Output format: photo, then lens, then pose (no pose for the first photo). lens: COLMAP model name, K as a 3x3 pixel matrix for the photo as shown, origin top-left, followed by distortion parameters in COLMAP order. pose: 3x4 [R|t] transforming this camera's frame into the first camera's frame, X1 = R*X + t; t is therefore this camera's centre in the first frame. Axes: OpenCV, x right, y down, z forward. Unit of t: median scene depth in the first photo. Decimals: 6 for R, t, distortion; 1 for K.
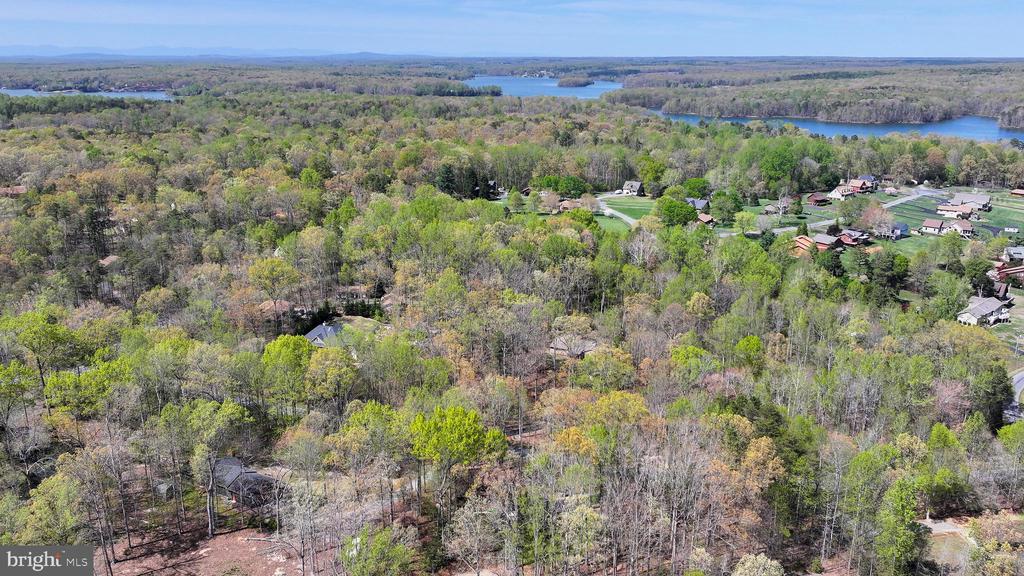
lens RADIAL K [[835.0, 0, 511.4], [0, 835.0, 287.7], [0, 0, 1]] dist [0.009931, -0.009124]
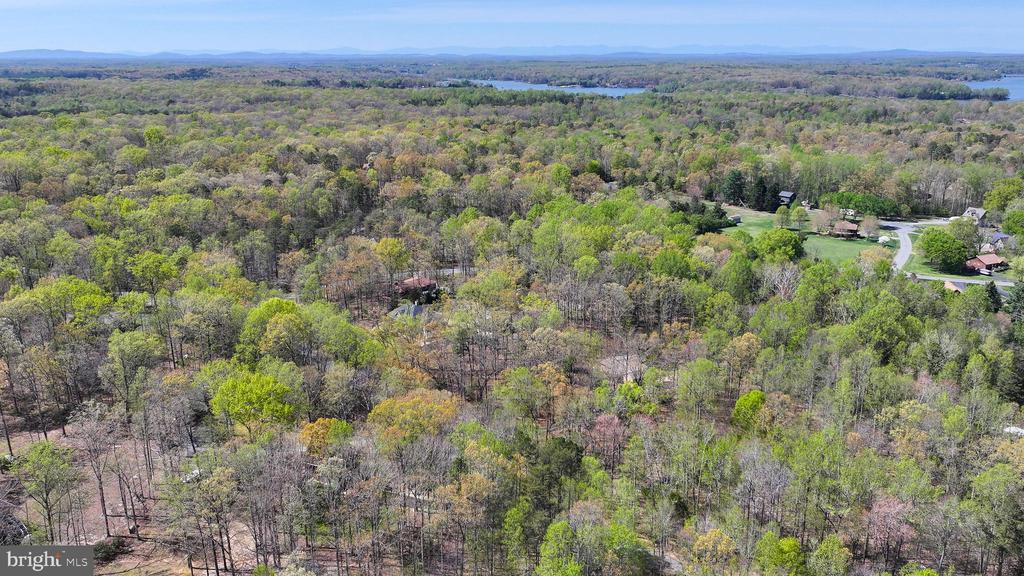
lens RADIAL K [[835.0, 0, 514.8], [0, 835.0, 291.0], [0, 0, 1]] dist [0.009931, -0.009124]
pose [[0.833090, 0.148771, -0.532756, 0.102630], [-0.145517, 0.988171, 0.048395, -0.009472], [0.533654, 0.037208, 0.844884, 0.029302]]
